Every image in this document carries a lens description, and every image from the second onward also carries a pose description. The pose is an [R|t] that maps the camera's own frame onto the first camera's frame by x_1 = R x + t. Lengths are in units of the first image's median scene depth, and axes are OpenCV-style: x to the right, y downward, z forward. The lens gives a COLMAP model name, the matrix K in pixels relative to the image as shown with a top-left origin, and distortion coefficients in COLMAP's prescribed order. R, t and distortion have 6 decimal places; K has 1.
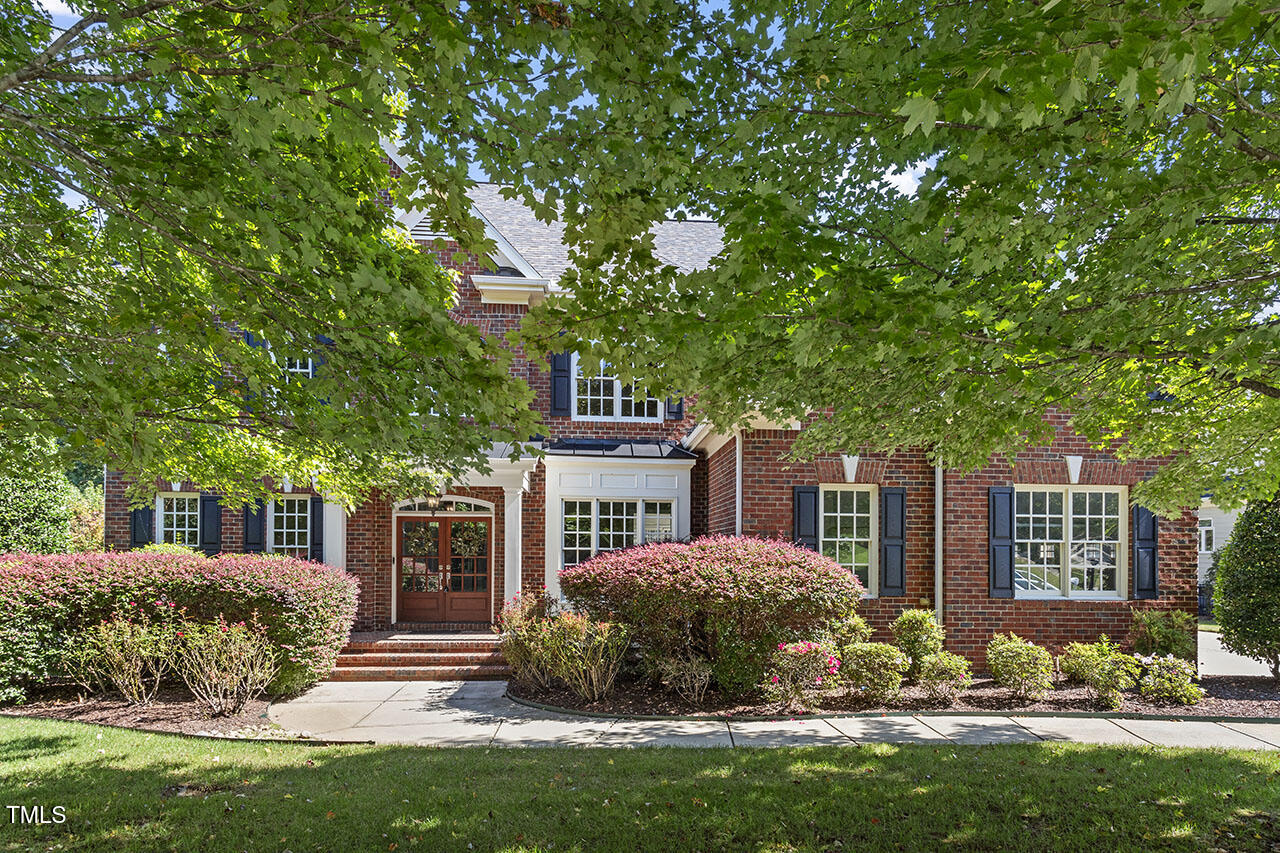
lens RADIAL K [[768.3, 0, 639.2], [0, 768.3, 548.9], [0, 0, 1]] dist [0.000368, 0.000137]
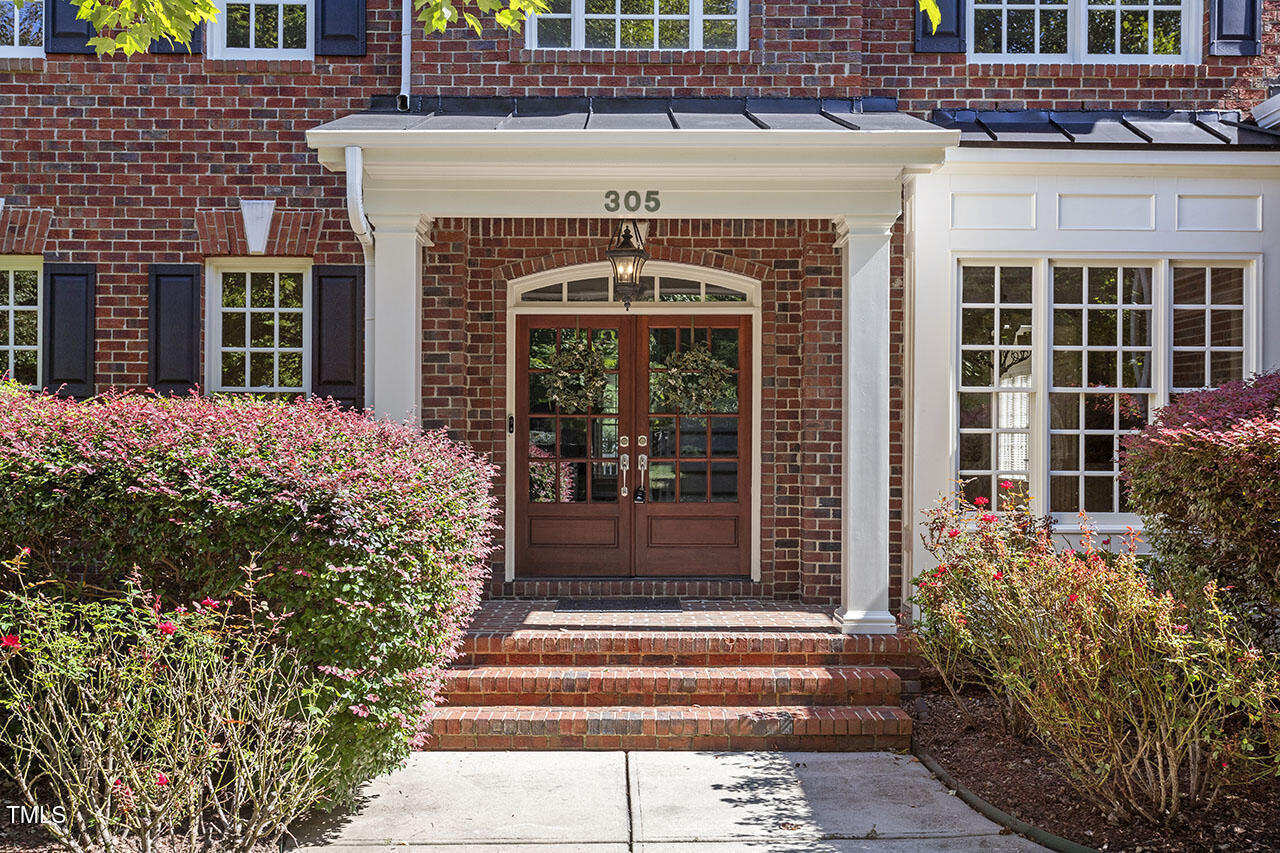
lens RADIAL K [[1251.8, 0, 640.0], [0, 1251.8, 426.5], [0, 0, 1]] dist [0.013749, -0.018996]
pose [[0.998458, -0.003653, -0.055393, -0.252556], [0.003130, 0.999950, -0.009521, 0.026785], [0.055425, 0.009333, 0.998419, 0.409007]]
